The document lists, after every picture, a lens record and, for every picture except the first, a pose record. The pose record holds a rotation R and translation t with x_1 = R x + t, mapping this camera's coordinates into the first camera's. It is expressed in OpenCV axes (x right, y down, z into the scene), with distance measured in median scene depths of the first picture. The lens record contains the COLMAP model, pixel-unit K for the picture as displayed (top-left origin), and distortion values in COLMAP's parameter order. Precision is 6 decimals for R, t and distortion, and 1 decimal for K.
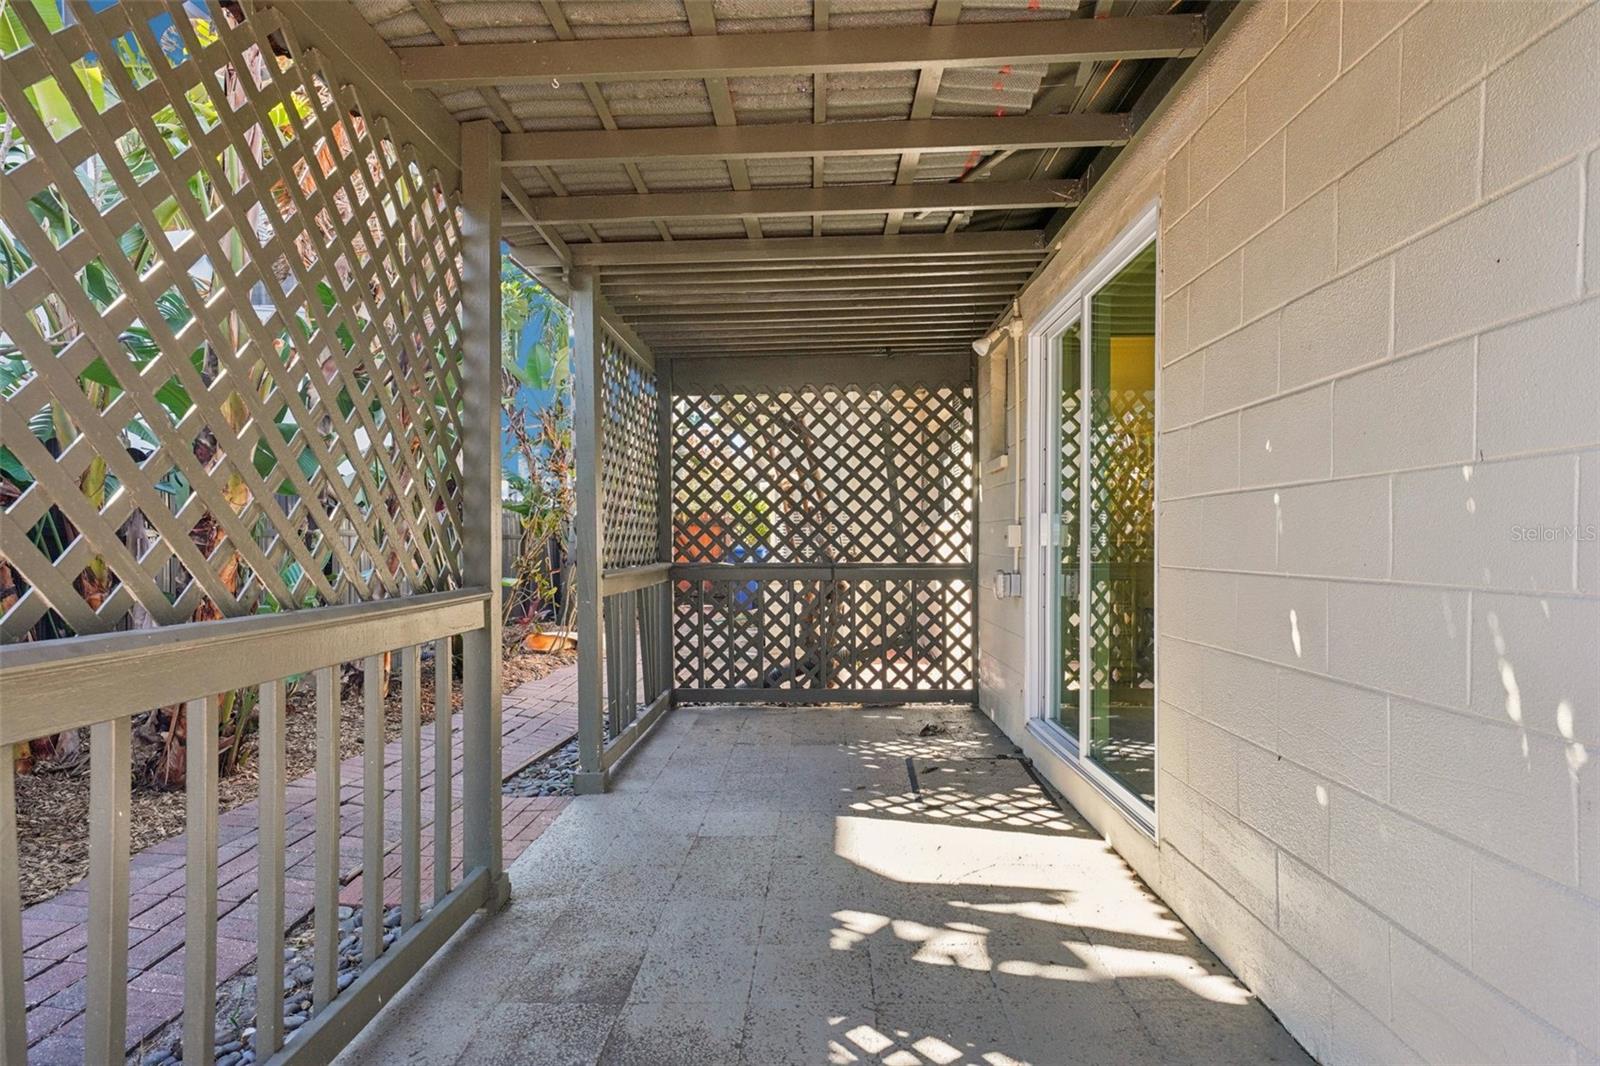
lens RADIAL K [[923.2, 0, 796.5], [0, 923.2, 539.0], [0, 0, 1]] dist [-0.000418, -0.000236]
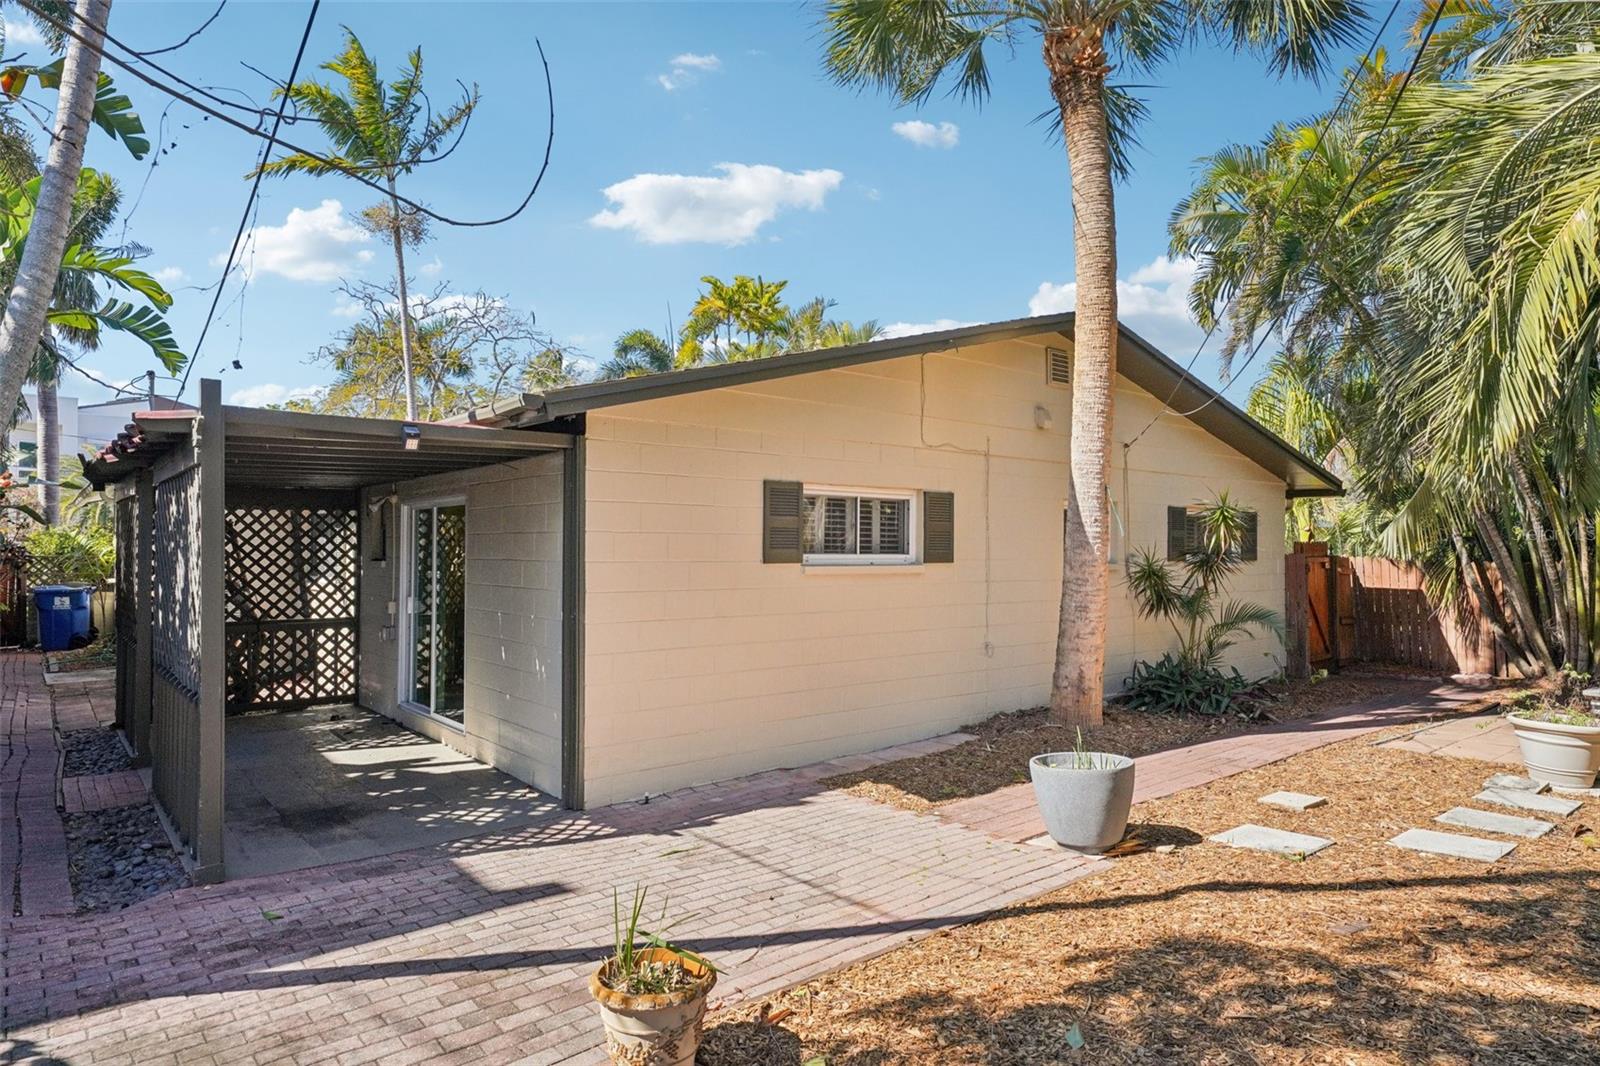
lens RADIAL K [[937.8, 0, 805.5], [0, 937.8, 540.8], [0, 0, 1]] dist [0.015528, 0.002644]
pose [[0.753926, 0.011497, 0.656859, -0.306861], [-0.007525, 0.999932, -0.008865, -0.100286], [-0.656916, 0.001740, 0.753962, -0.790051]]
